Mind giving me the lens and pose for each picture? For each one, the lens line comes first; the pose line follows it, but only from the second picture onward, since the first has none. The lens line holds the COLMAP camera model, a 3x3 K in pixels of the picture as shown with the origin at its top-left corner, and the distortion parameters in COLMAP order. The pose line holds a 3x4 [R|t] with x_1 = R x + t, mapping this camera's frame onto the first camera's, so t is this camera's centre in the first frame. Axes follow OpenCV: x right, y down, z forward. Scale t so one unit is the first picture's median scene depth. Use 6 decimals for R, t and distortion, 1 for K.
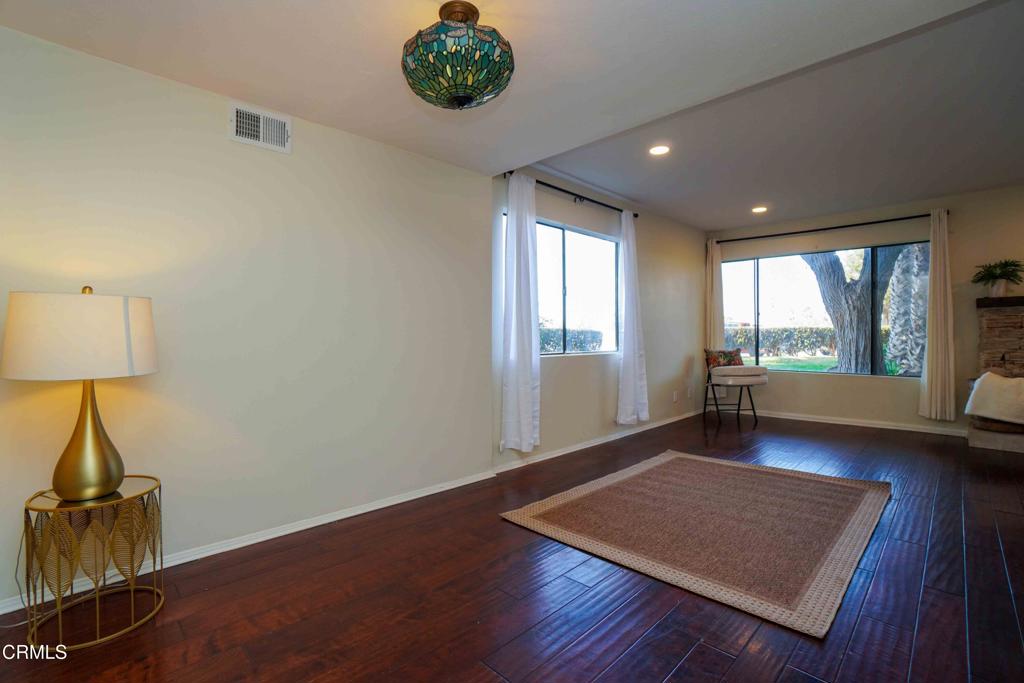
lens RADIAL K [[454.1, 0, 499.2], [0, 454.1, 339.7], [0, 0, 1]] dist [-0.058497, 0.018886]
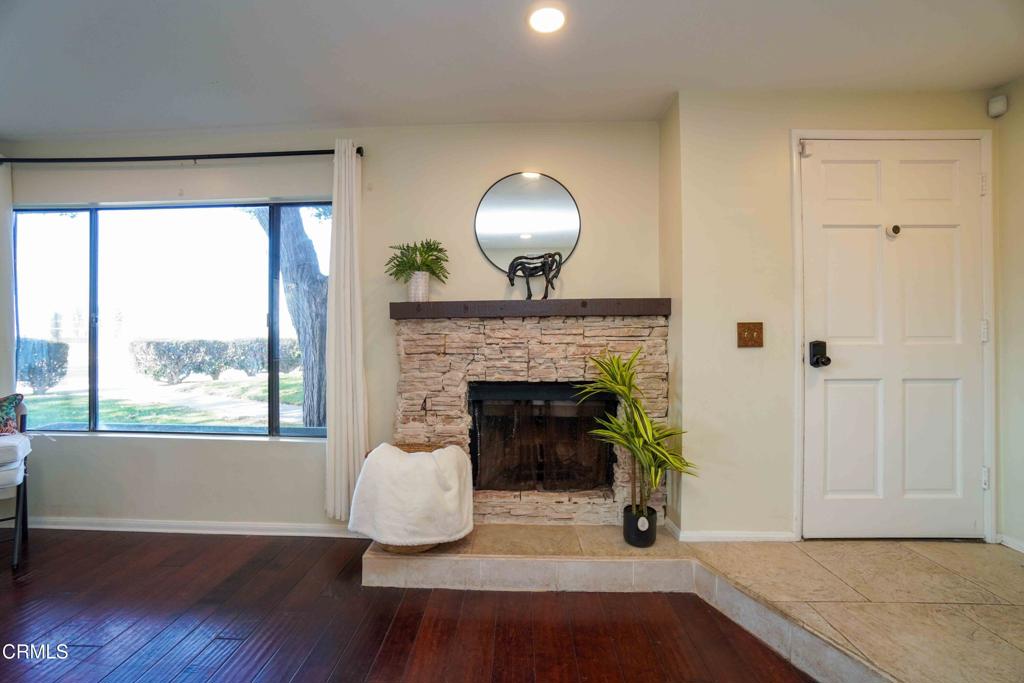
lens RADIAL K [[443.5, 0, 502.6], [0, 443.5, 338.3], [0, 0, 1]] dist [-0.061551, 0.021392]
pose [[0.716429, 0.008385, 0.697609, 0.813899], [0.002481, 0.999891, -0.014566, -0.040232], [-0.697655, 0.012166, 0.716330, 0.492879]]
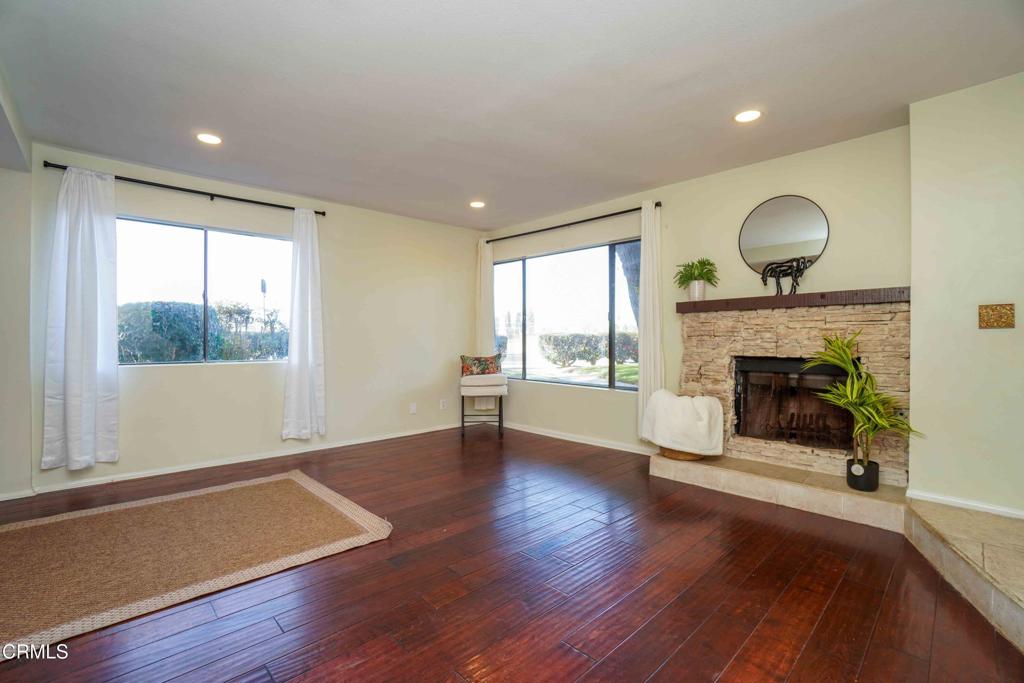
lens RADIAL K [[443.5, 0, 502.6], [0, 443.5, 338.3], [0, 0, 1]] dist [-0.061551, 0.021392]
pose [[0.999712, 0.004855, -0.023520, 0.784310], [-0.004940, 0.999981, -0.003550, -0.018919], [0.023503, 0.003665, 0.999717, 0.118841]]
